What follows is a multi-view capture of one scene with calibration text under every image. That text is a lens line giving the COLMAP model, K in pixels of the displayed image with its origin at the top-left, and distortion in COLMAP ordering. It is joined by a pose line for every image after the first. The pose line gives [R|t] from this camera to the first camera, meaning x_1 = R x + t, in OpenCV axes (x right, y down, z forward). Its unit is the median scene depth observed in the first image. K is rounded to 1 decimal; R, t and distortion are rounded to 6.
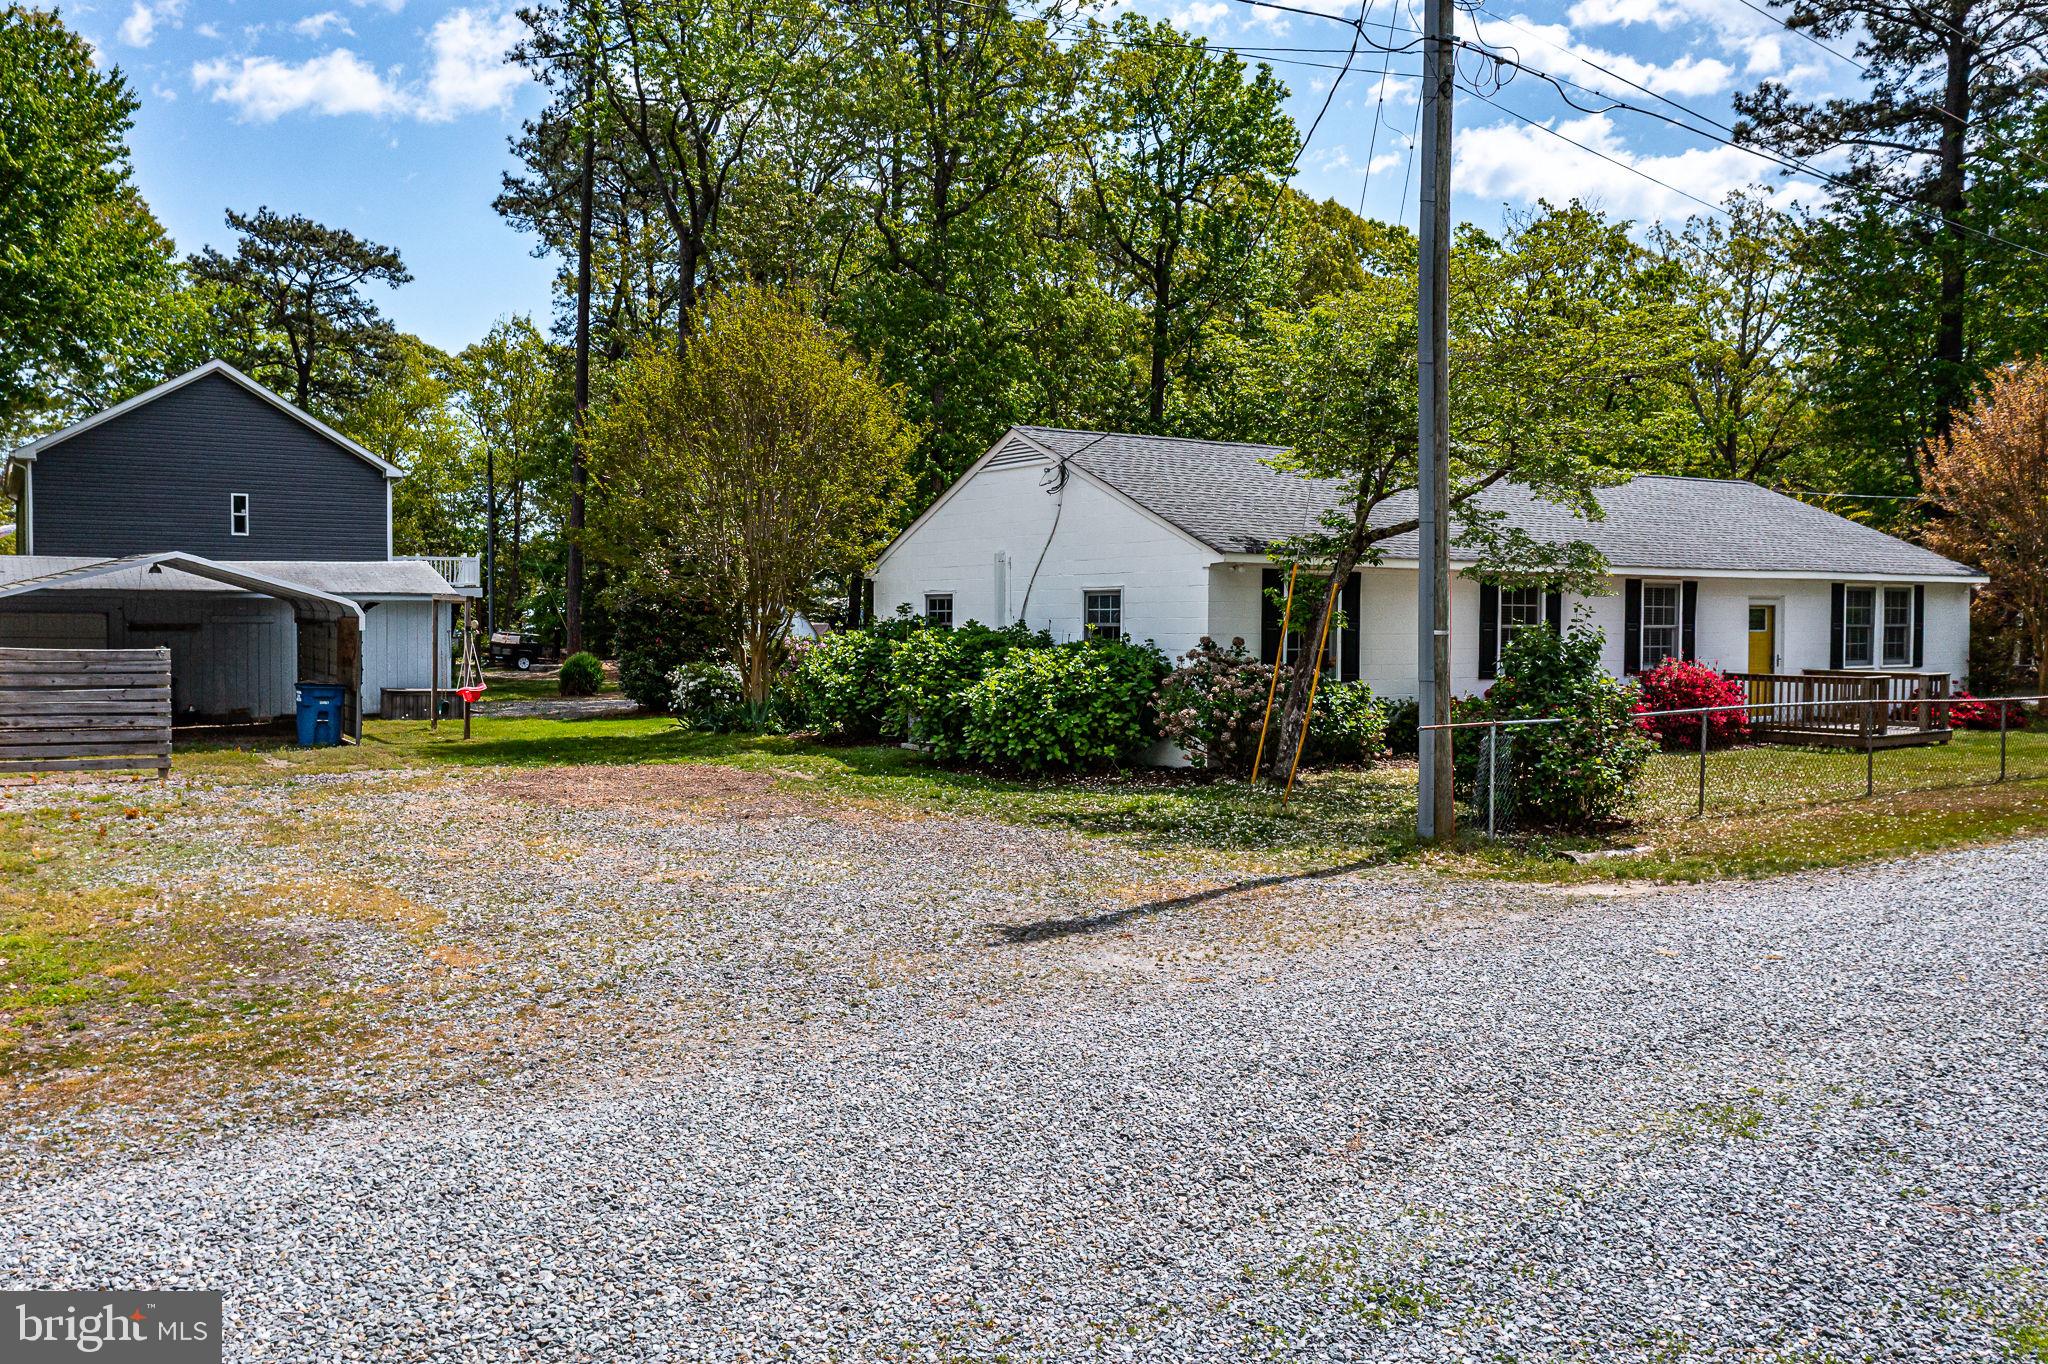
lens RADIAL K [[1604.7, 0, 1024.0], [0, 1604.7, 682.0], [0, 0, 1]] dist [-0.017025, -0.000370]
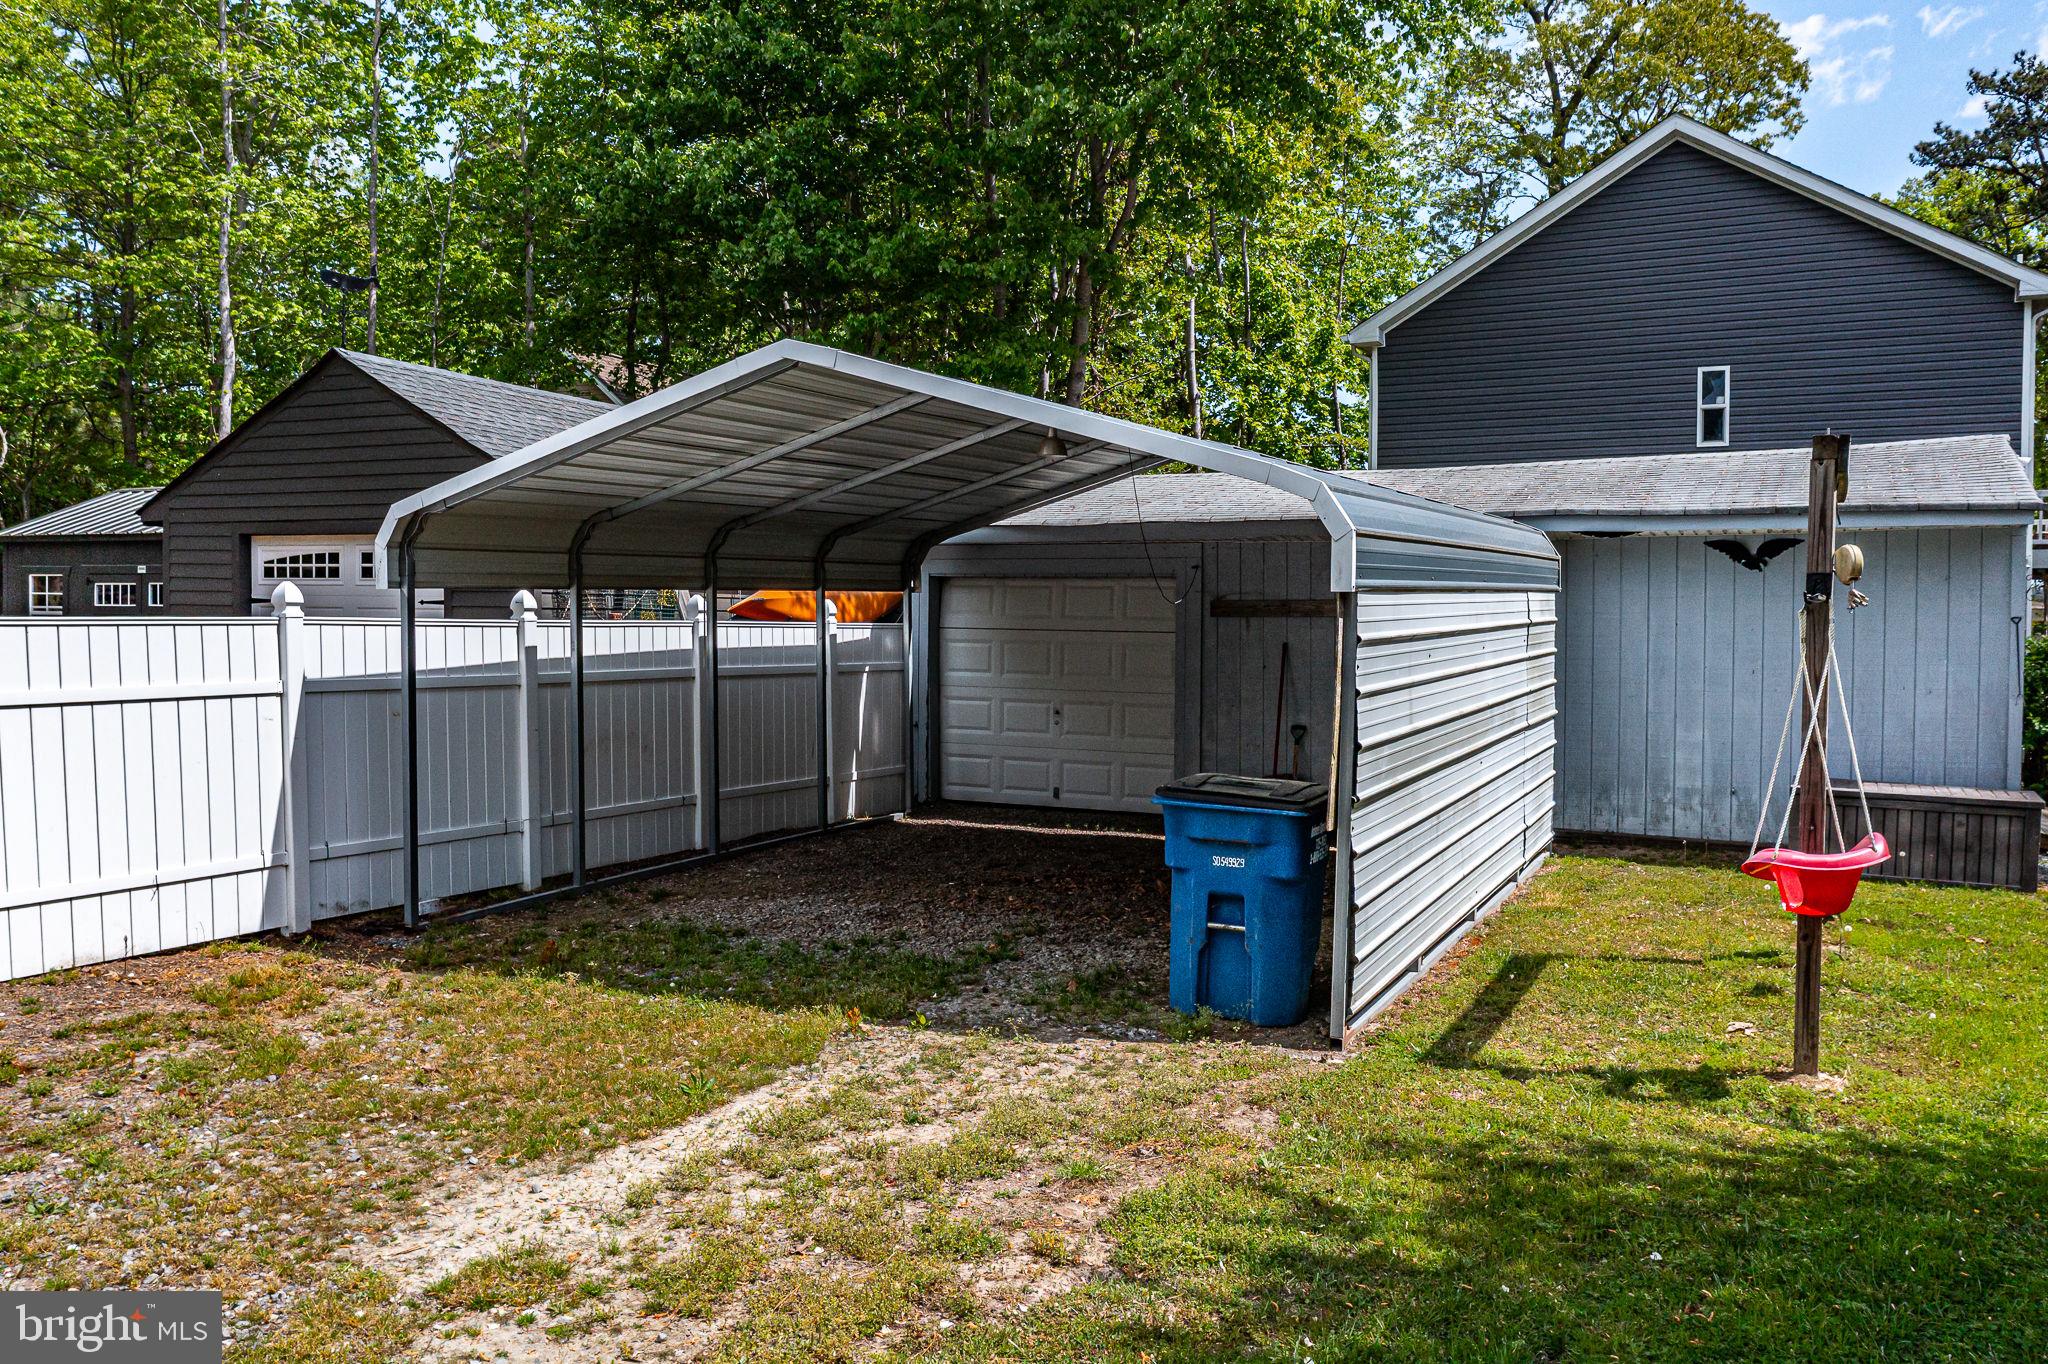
lens RADIAL K [[1604.7, 0, 1024.0], [0, 1604.7, 682.0], [0, 0, 1]] dist [-0.017025, -0.000370]
pose [[0.497426, 0.029770, -0.866996, -0.128948], [-0.034482, 0.999300, 0.014530, -0.011674], [0.866821, 0.022668, 0.498104, 0.490741]]
